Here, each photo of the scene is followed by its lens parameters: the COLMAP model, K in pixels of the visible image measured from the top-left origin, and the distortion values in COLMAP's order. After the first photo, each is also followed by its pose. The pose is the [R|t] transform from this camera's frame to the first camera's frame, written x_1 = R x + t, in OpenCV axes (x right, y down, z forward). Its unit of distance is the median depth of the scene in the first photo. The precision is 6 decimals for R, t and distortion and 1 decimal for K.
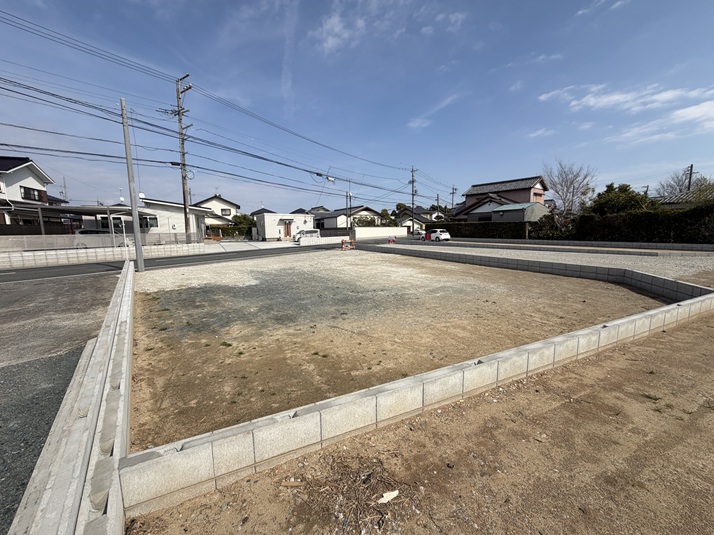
lens RADIAL K [[285.2, 0, 354.0], [0, 285.2, 267.8], [0, 0, 1]] dist [-0.001701, -0.000057]
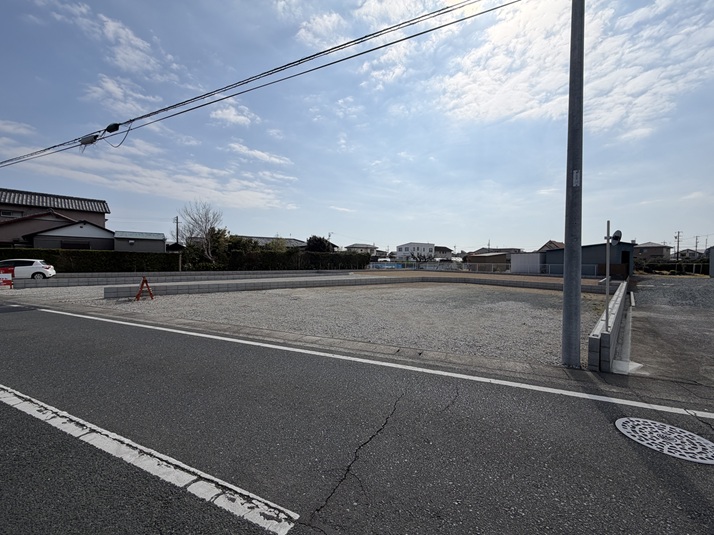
lens RADIAL K [[285.2, 0, 352.1], [0, 285.2, 264.9], [0, 0, 1]] dist [-0.001701, -0.000057]
pose [[-0.148182, 0.000935, 0.988960, -0.414520], [0.125172, 0.991975, 0.017818, -0.061074], [-0.981007, 0.126431, -0.147110, 0.524341]]
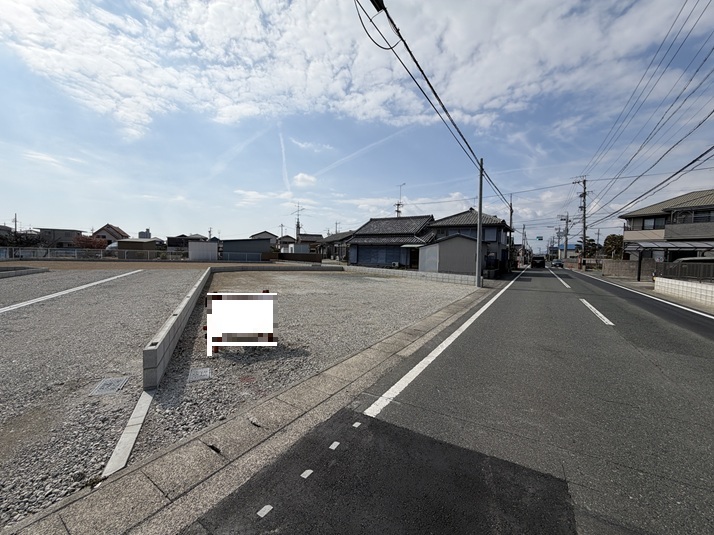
lens RADIAL K [[285.2, 0, 355.7], [0, 285.2, 269.2], [0, 0, 1]] dist [-0.001701, -0.000057]
pose [[-0.999900, -0.012291, 0.007015, -0.079729], [-0.010810, 0.983240, 0.181993, -0.112456], [-0.009134, 0.181899, -0.983275, 0.878605]]
